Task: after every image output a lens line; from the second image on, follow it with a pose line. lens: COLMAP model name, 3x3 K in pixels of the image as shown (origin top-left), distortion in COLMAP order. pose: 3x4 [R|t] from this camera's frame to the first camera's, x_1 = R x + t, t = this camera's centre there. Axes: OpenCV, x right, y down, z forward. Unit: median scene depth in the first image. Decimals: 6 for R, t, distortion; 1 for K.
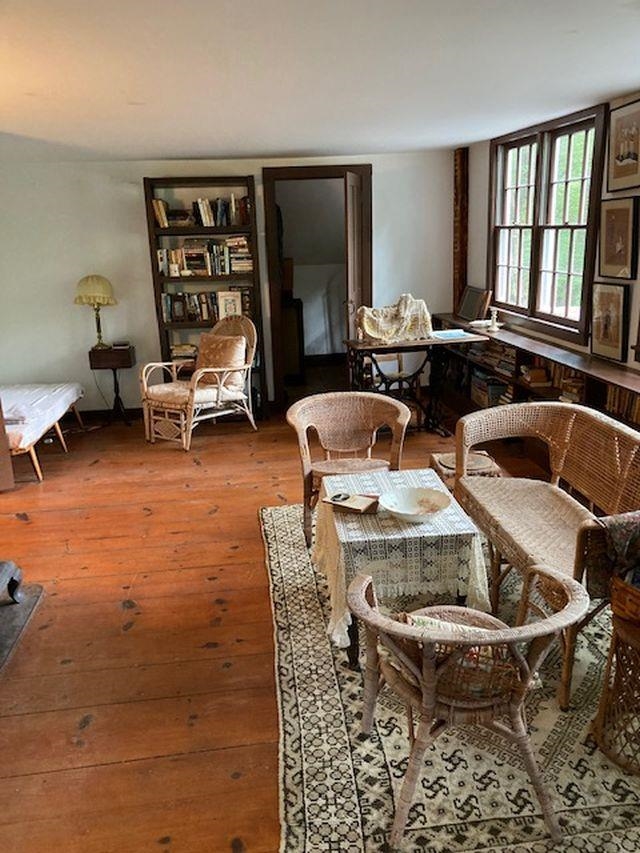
lens RADIAL K [[695.0, 0, 319.4], [0, 695.0, 423.2], [0, 0, 1]] dist [0.041238, -0.054398]
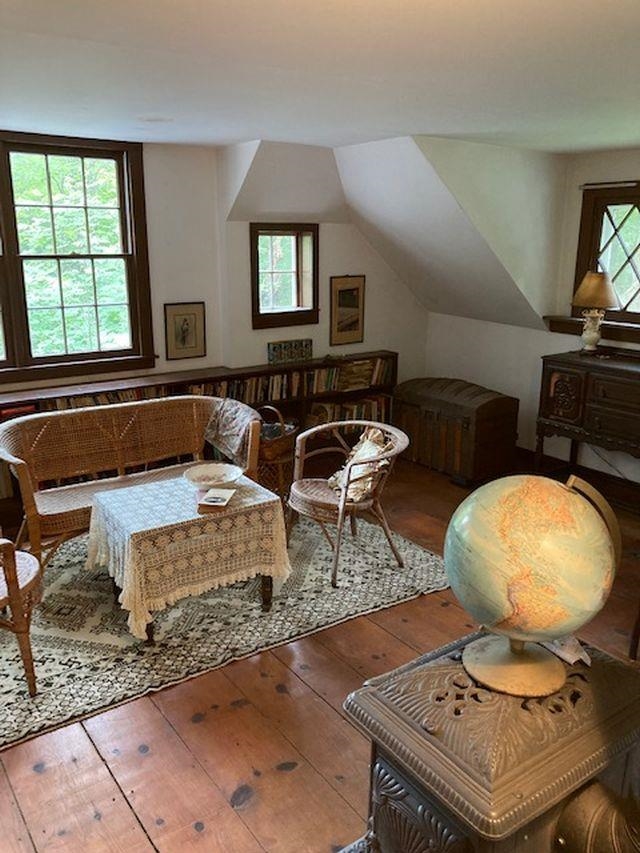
lens RADIAL K [[695.0, 0, 317.6], [0, 695.0, 426.1], [0, 0, 1]] dist [0.041238, -0.054398]
pose [[-0.470698, -0.204993, 0.858150, -1.017264], [0.248410, 0.902497, 0.351840, -0.362799], [-0.846603, 0.378783, -0.373881, 1.299398]]
